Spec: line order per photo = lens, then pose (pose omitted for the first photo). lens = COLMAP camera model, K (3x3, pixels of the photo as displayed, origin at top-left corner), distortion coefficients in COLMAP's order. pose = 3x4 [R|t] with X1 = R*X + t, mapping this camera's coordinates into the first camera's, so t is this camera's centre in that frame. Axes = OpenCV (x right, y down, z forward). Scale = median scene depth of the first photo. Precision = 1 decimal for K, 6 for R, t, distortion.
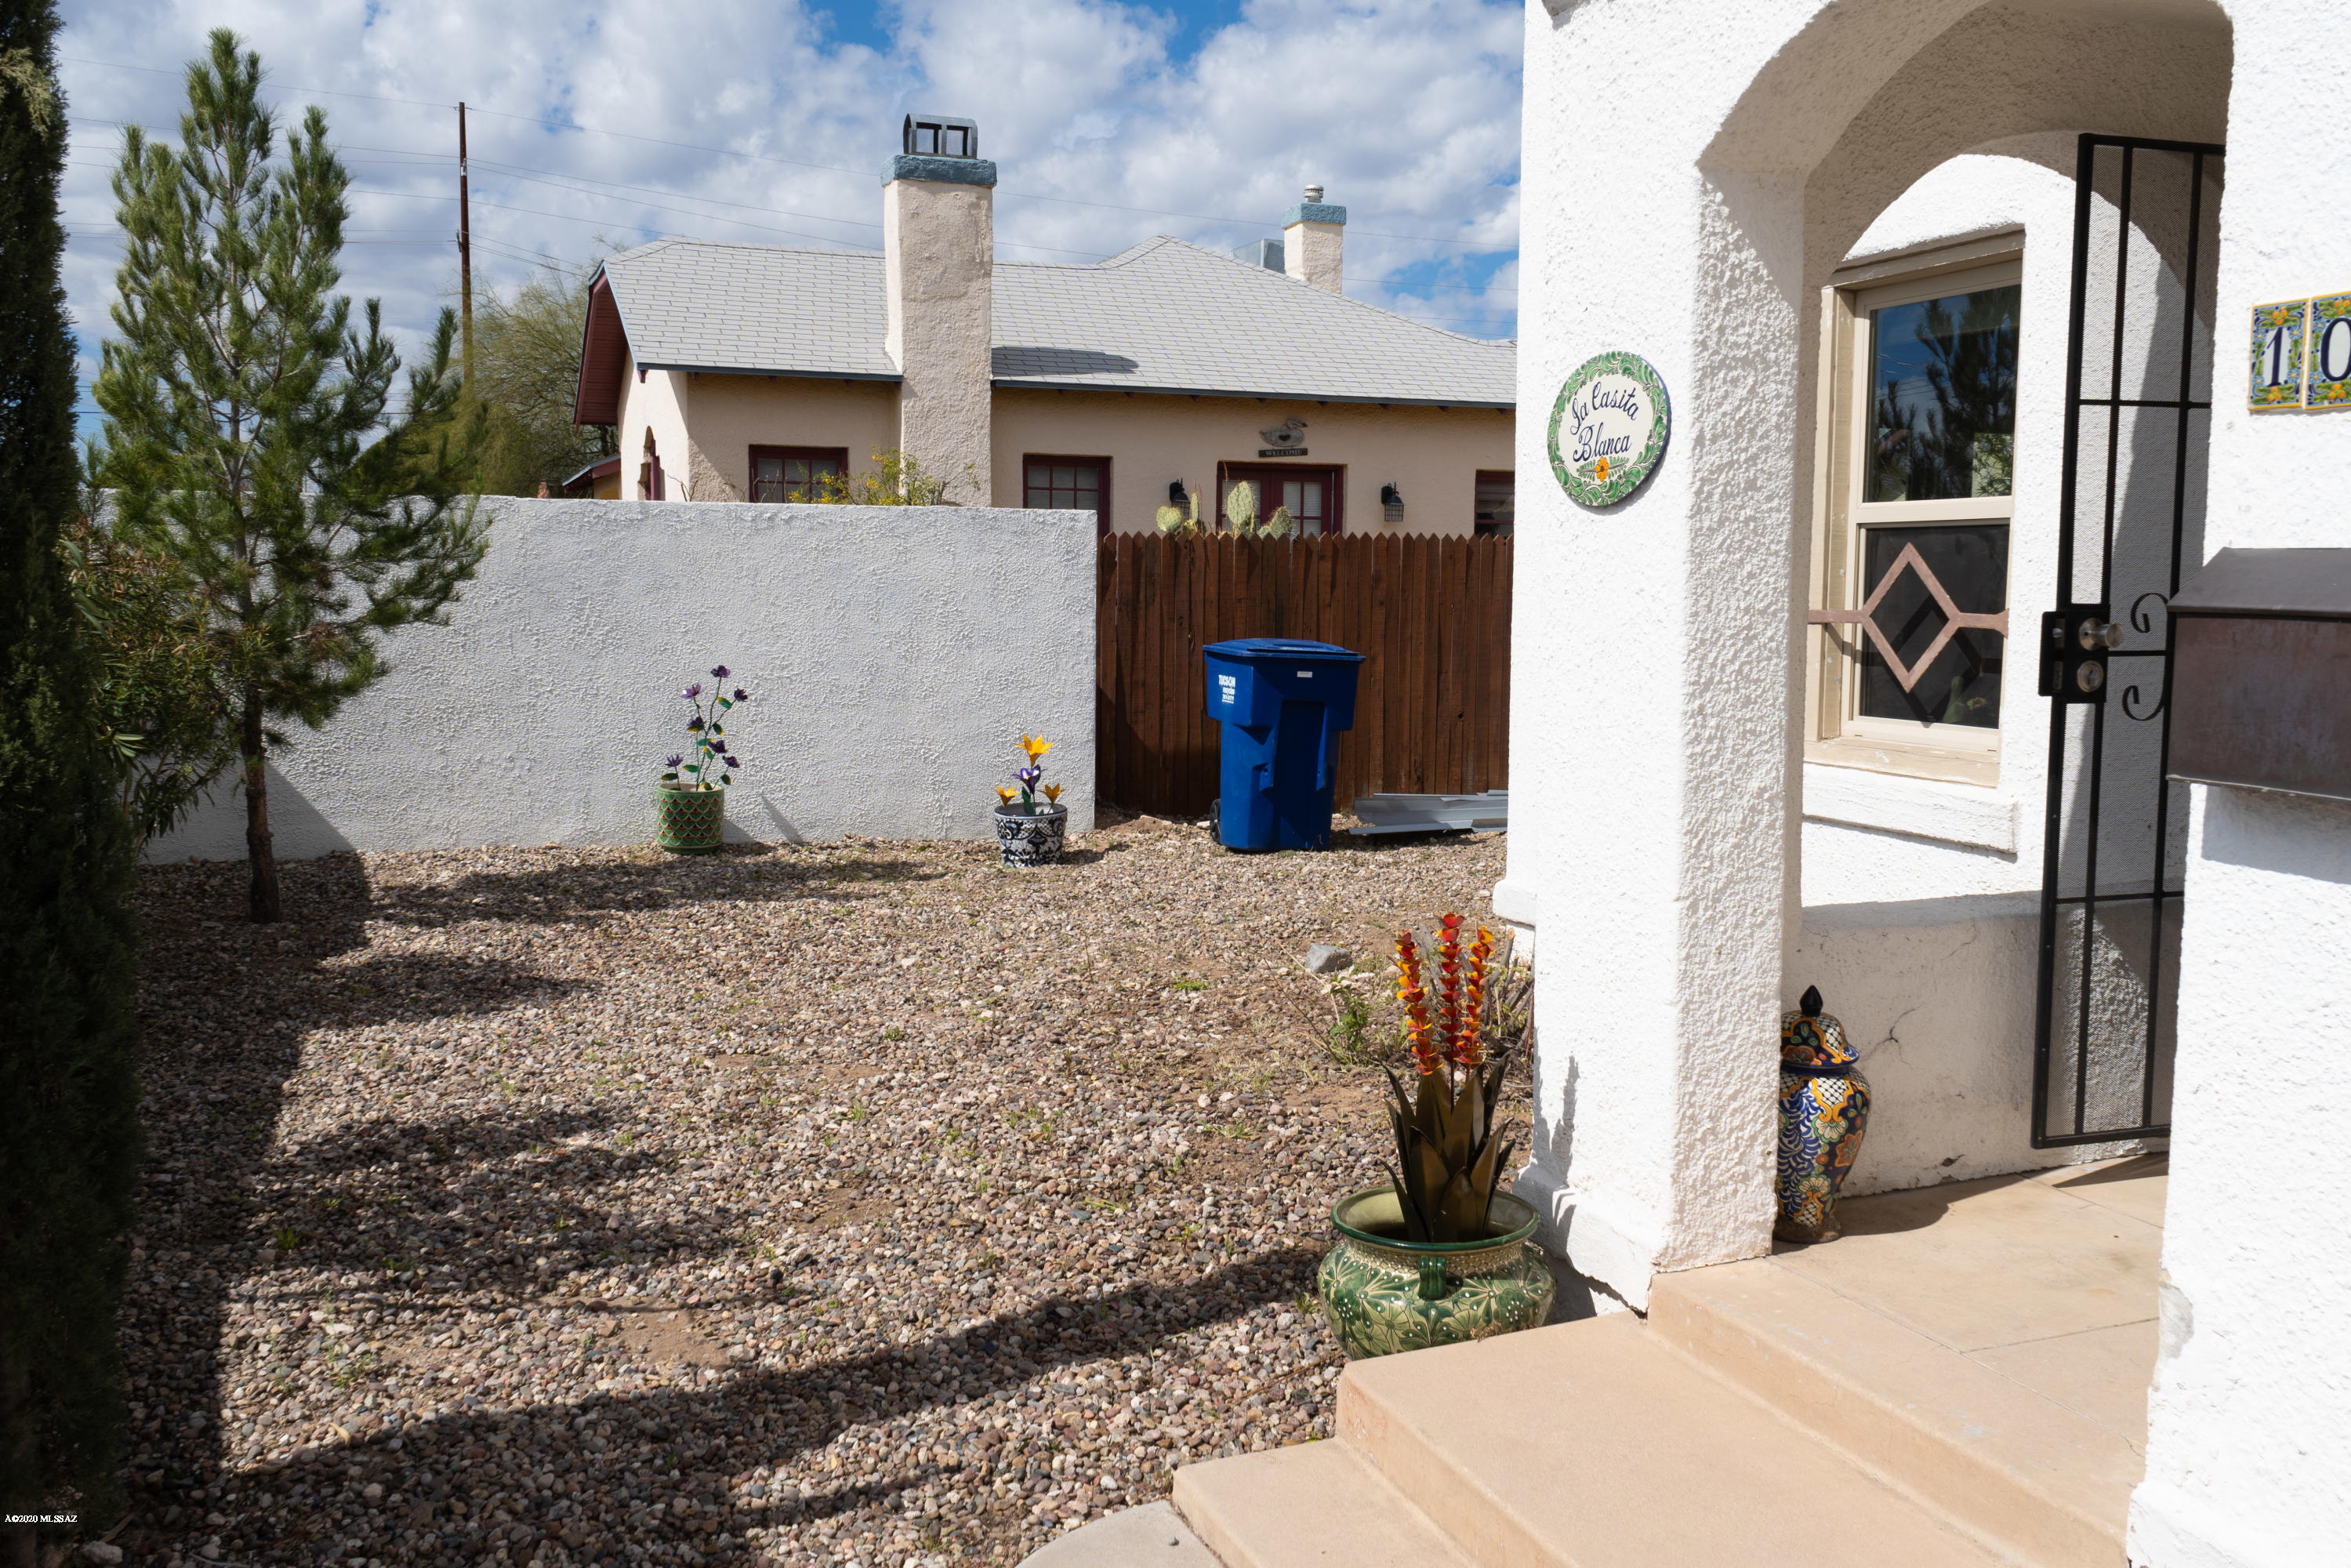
lens RADIAL K [[1926.1, 0, 1177.6], [0, 1926.1, 779.9], [0, 0, 1]] dist [-0.016005, 0.020891]
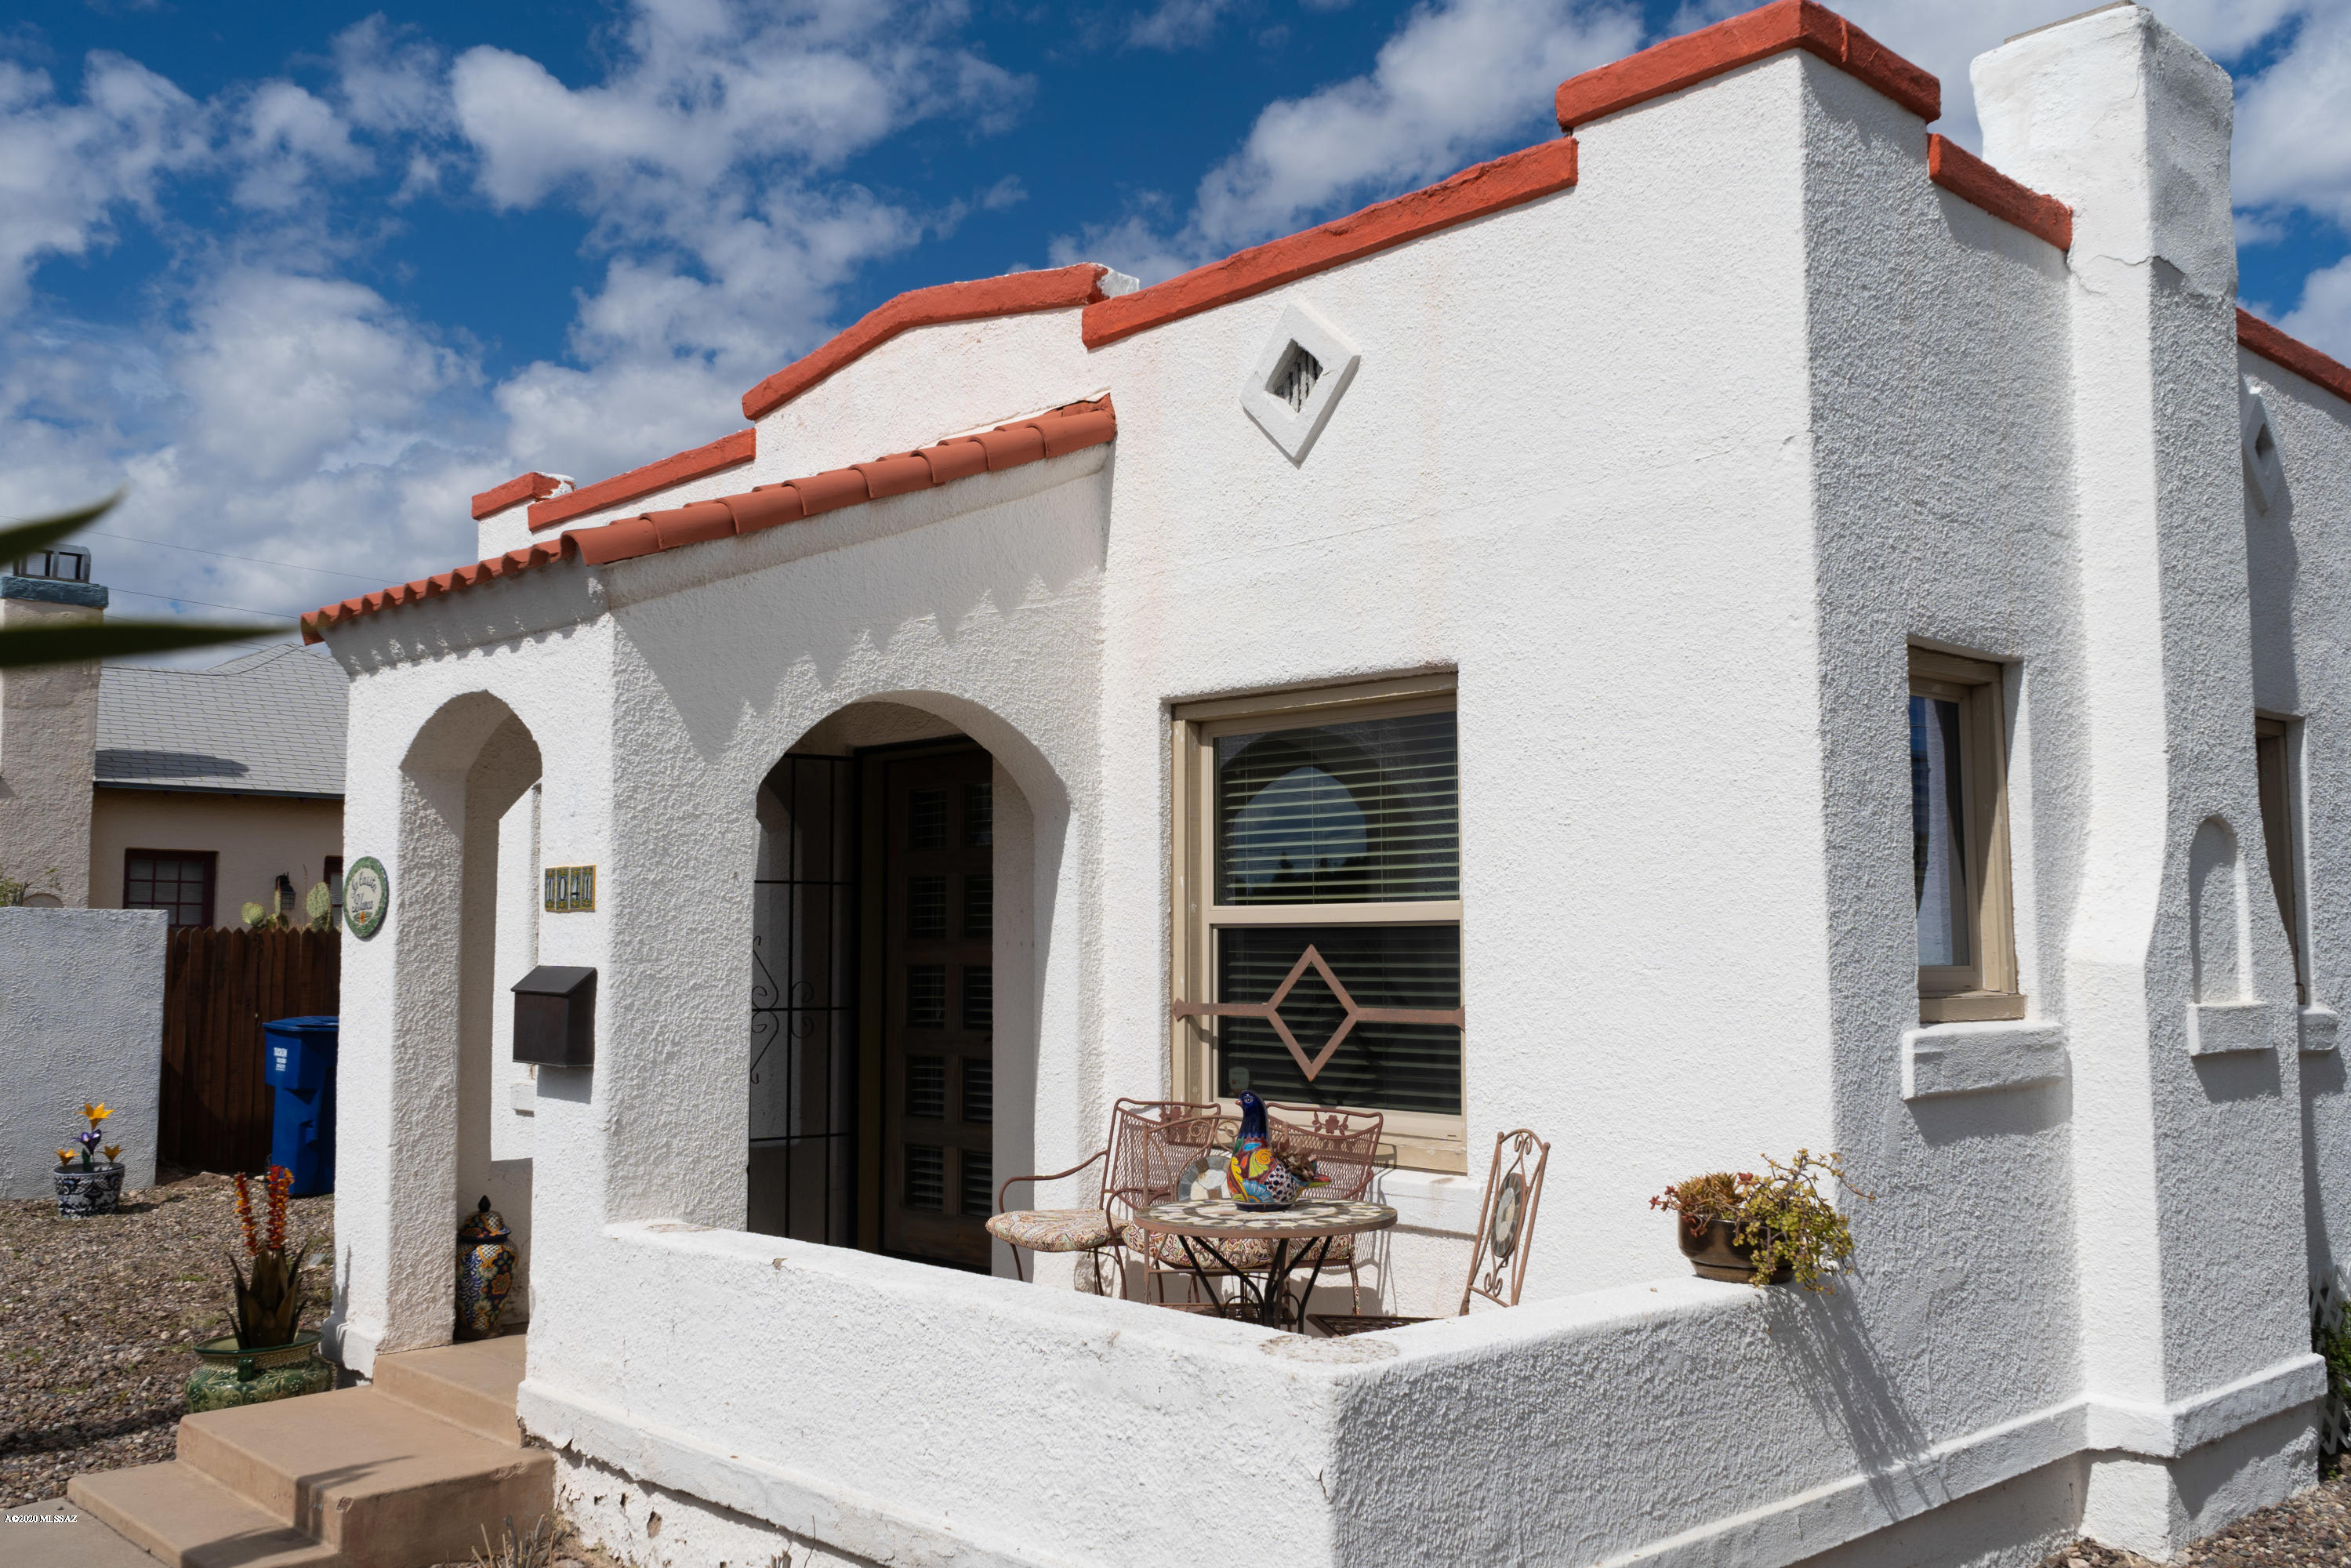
lens RADIAL K [[2014.8, 0, 1168.3], [0, 2014.8, 780.1], [0, 0, 1]] dist [-0.007221, 0.000695]
pose [[0.930710, 0.024231, 0.364954, 0.081539], [0.045071, 0.982601, -0.180179, 0.033532], [-0.362970, 0.184143, 0.913424, -0.386060]]
